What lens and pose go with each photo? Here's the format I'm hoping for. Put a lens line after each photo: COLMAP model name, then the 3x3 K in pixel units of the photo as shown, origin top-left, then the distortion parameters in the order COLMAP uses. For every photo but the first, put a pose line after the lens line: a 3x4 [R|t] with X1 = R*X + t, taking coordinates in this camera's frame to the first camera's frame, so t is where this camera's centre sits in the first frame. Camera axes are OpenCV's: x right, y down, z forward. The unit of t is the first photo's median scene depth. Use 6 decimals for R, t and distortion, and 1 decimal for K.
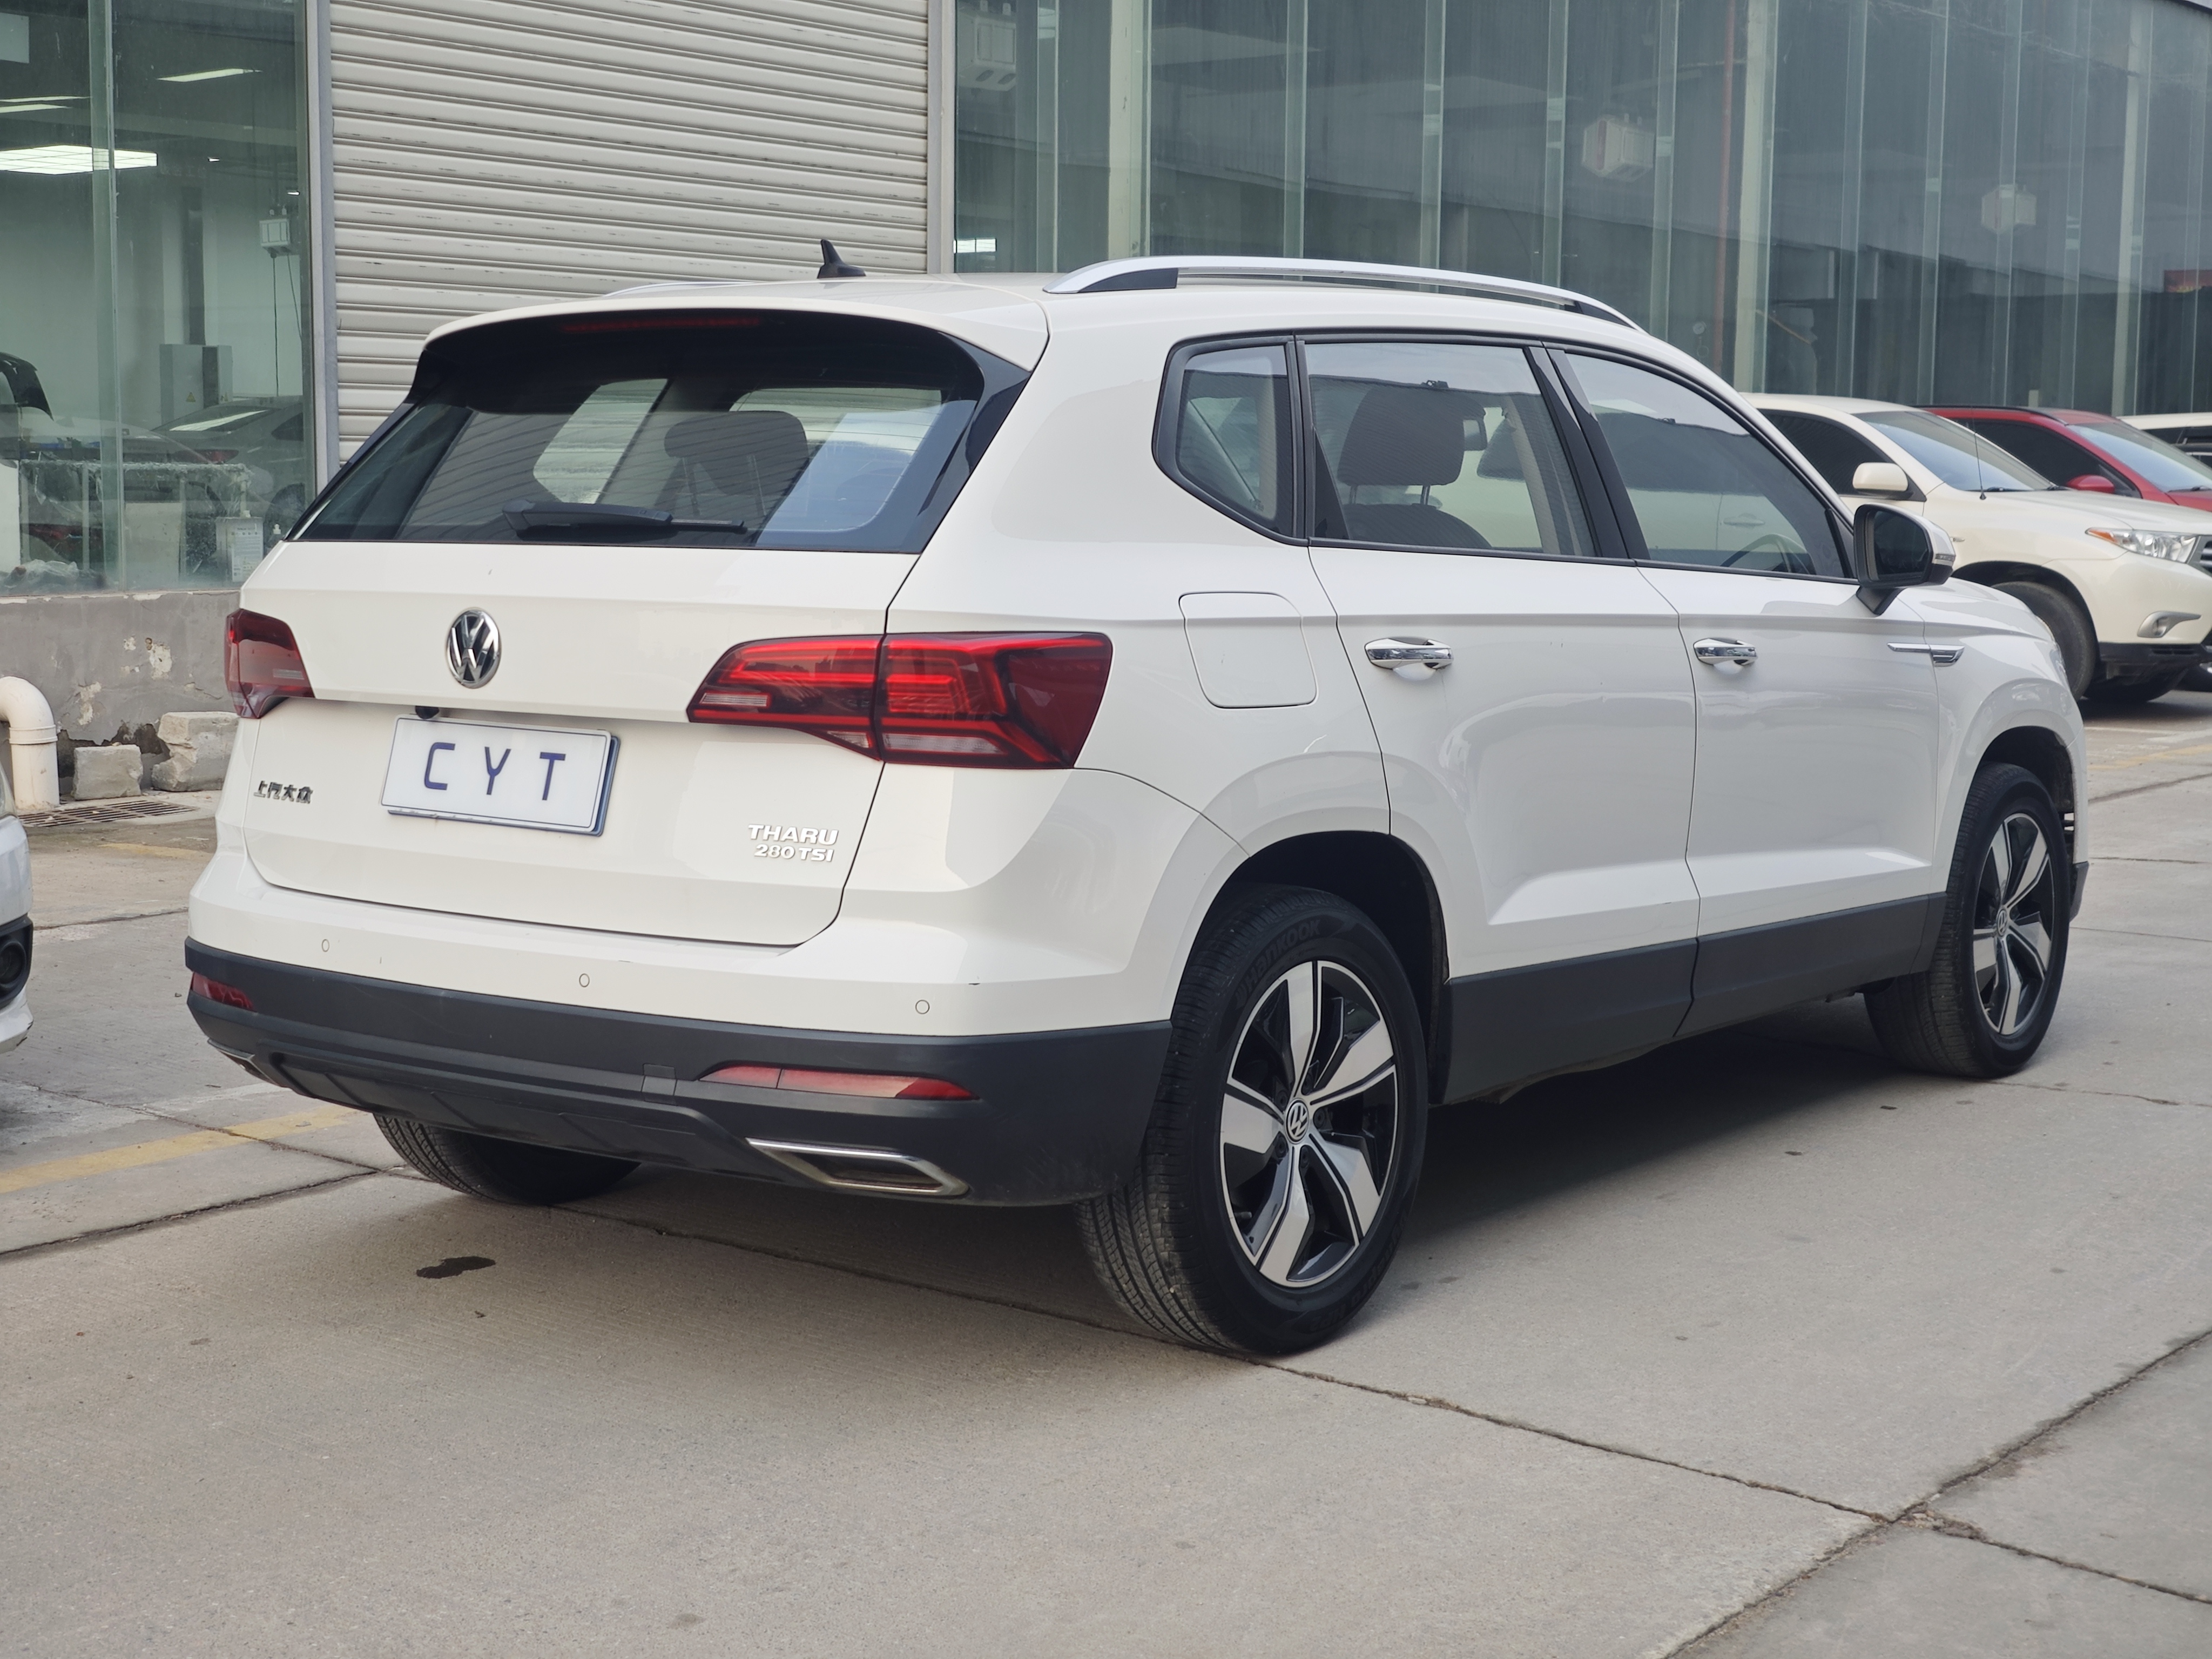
lens RADIAL K [[2974.0, 0, 1076.9], [0, 2974.0, 776.4], [0, 0, 1]] dist [0.227438, -0.732529]
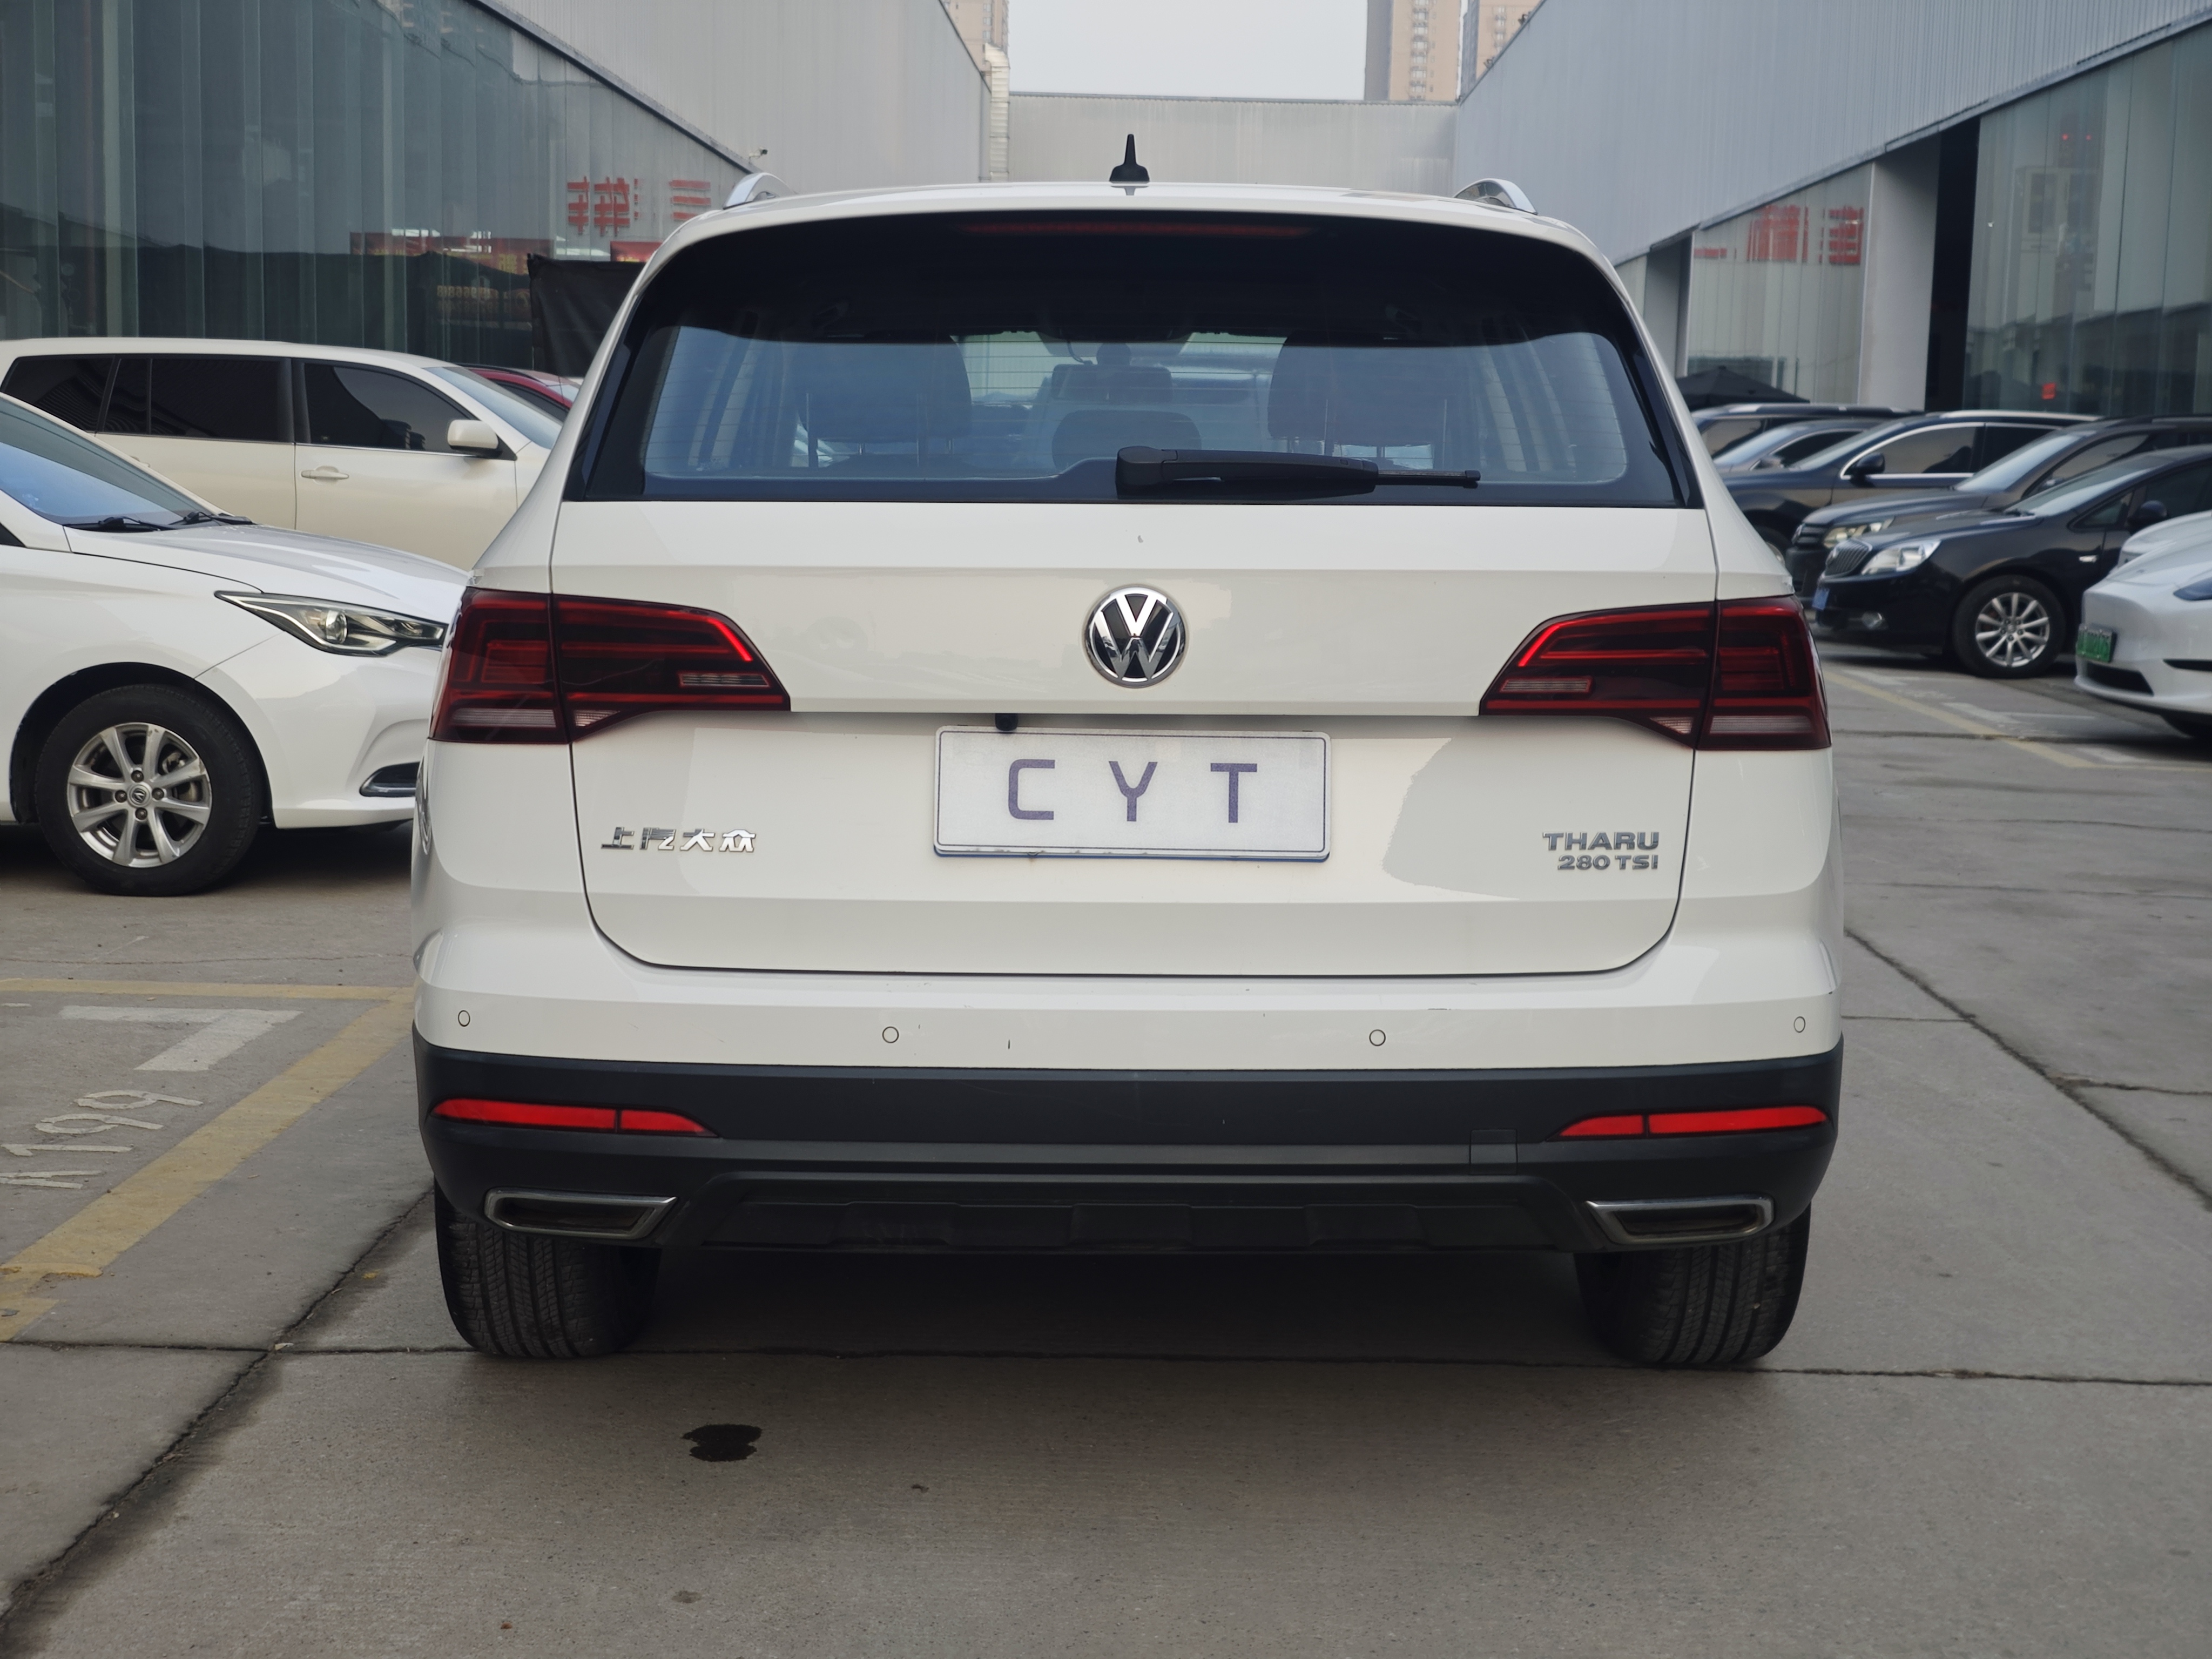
lens RADIAL K [[2974.0, 0, 1076.9], [0, 2974.0, 776.4], [0, 0, 1]] dist [0.227438, -0.732529]
pose [[0.795773, -0.058700, 0.602743, -0.681318], [0.050652, 0.998255, 0.030345, -0.030319], [-0.603473, 0.006383, 0.797358, 0.380246]]
